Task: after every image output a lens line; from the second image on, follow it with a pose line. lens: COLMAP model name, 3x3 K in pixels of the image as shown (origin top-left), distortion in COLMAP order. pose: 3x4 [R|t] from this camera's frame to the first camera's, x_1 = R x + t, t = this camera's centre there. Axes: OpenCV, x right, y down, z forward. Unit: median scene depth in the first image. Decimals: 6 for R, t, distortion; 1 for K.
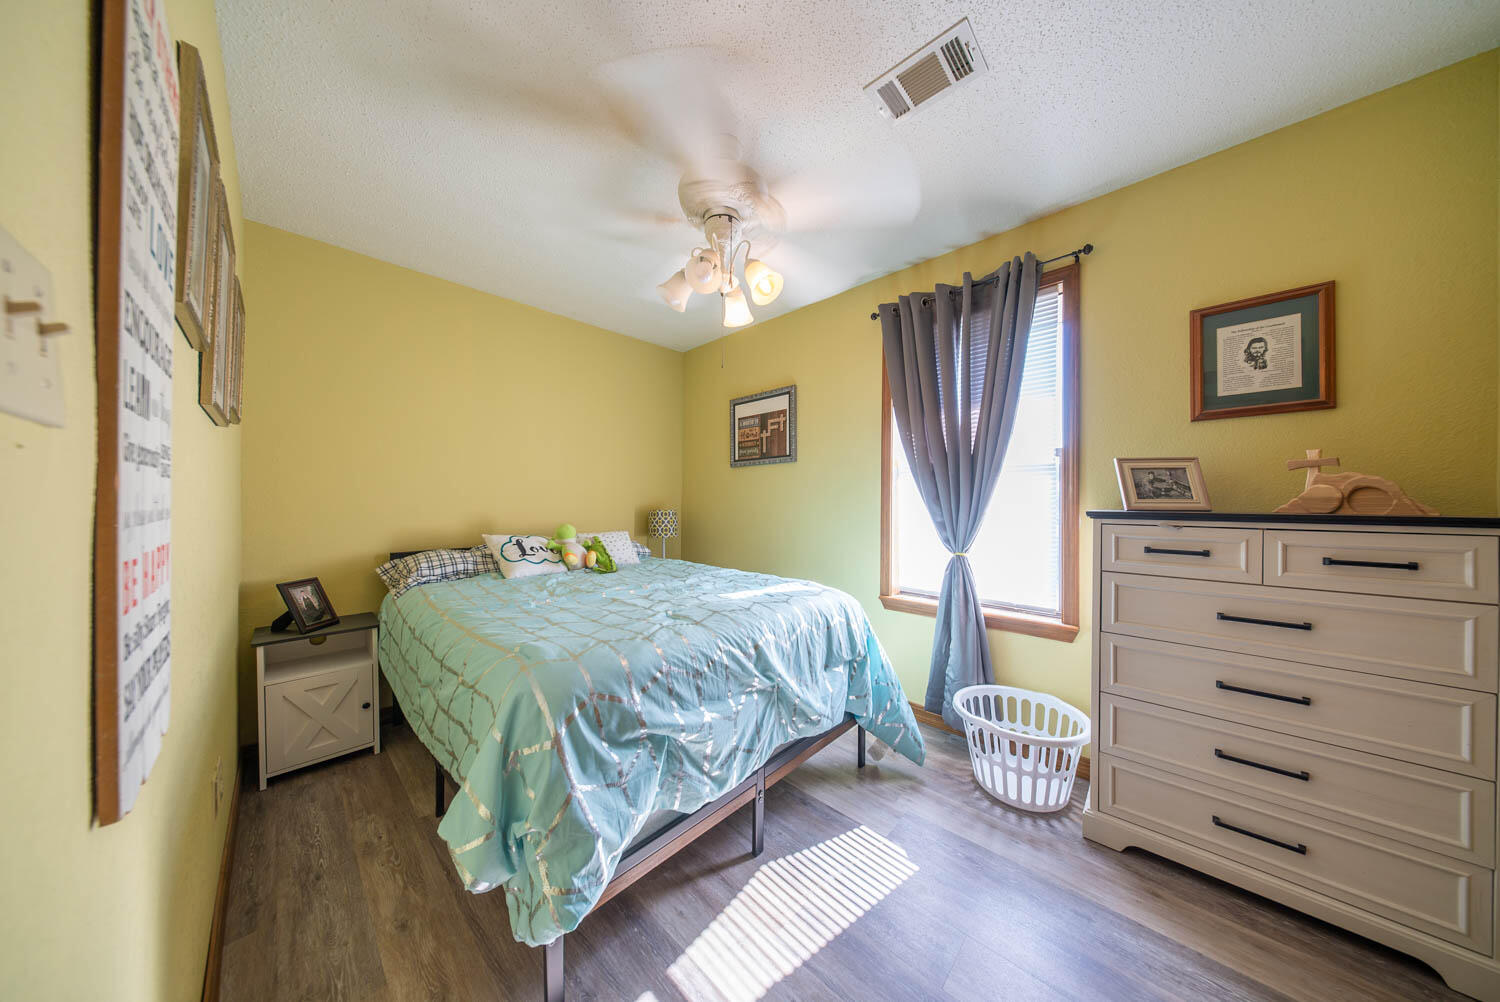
lens RADIAL K [[441.8, 0, 746.7], [0, 441.8, 500.4], [0, 0, 1]] dist [0.002778, -0.001297]
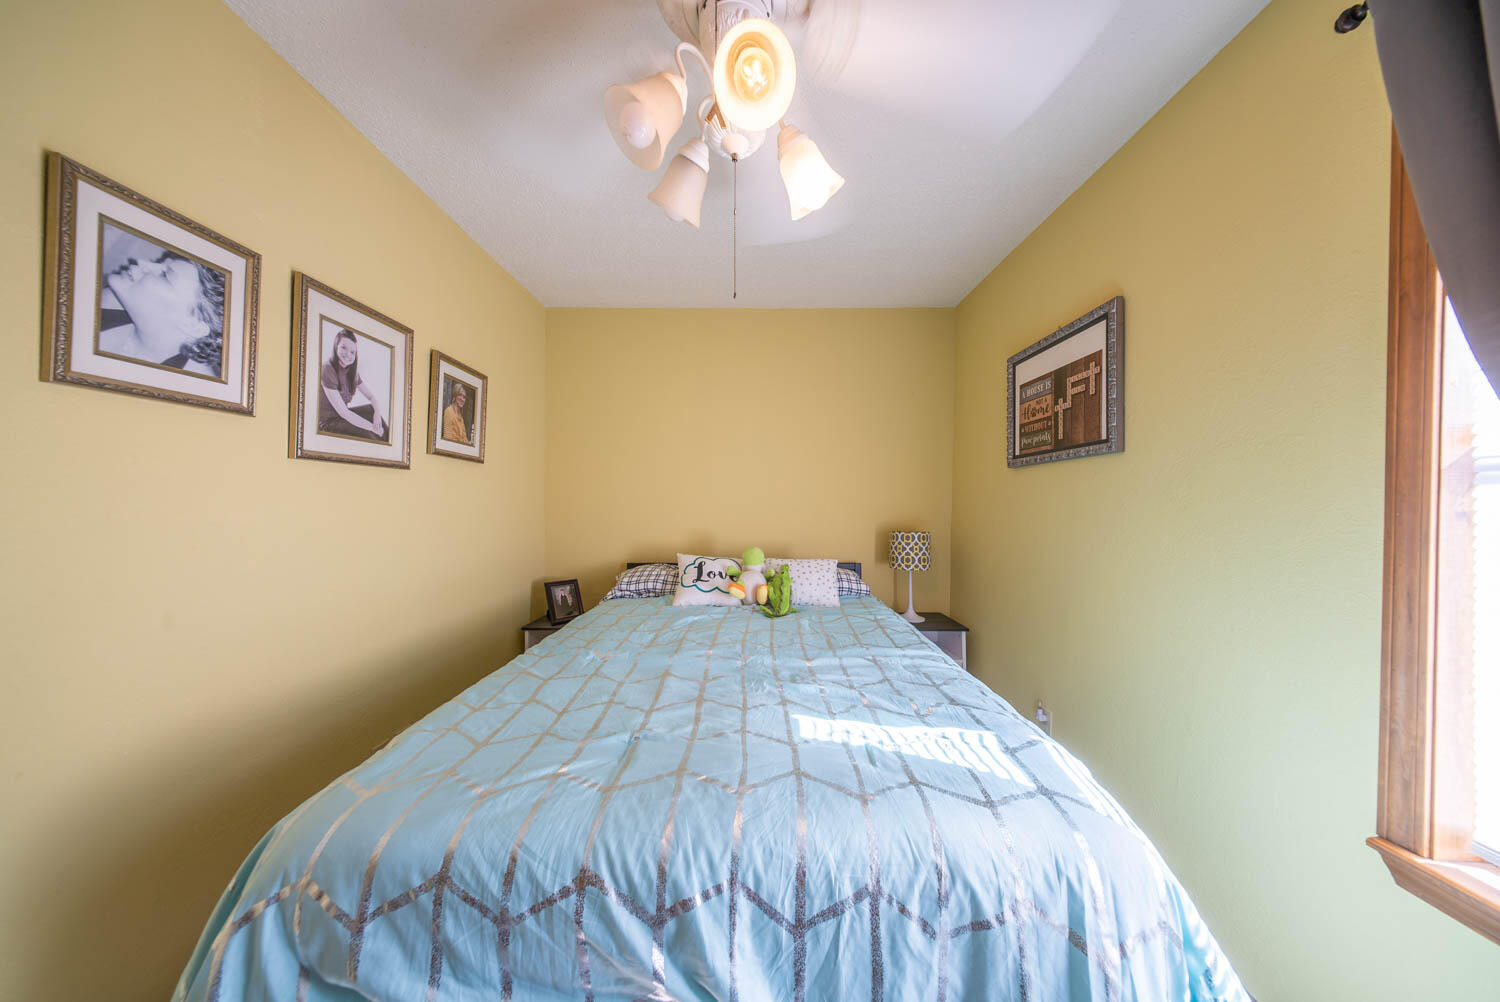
lens RADIAL K [[441.8, 0, 750.6], [0, 441.8, 500.7], [0, 0, 1]] dist [0.002778, -0.001297]
pose [[0.687072, 0.001250, -0.726588, 0.182158], [-0.001590, 0.999999, 0.000217, -0.032230], [0.726587, 0.001006, 0.687074, 0.354769]]
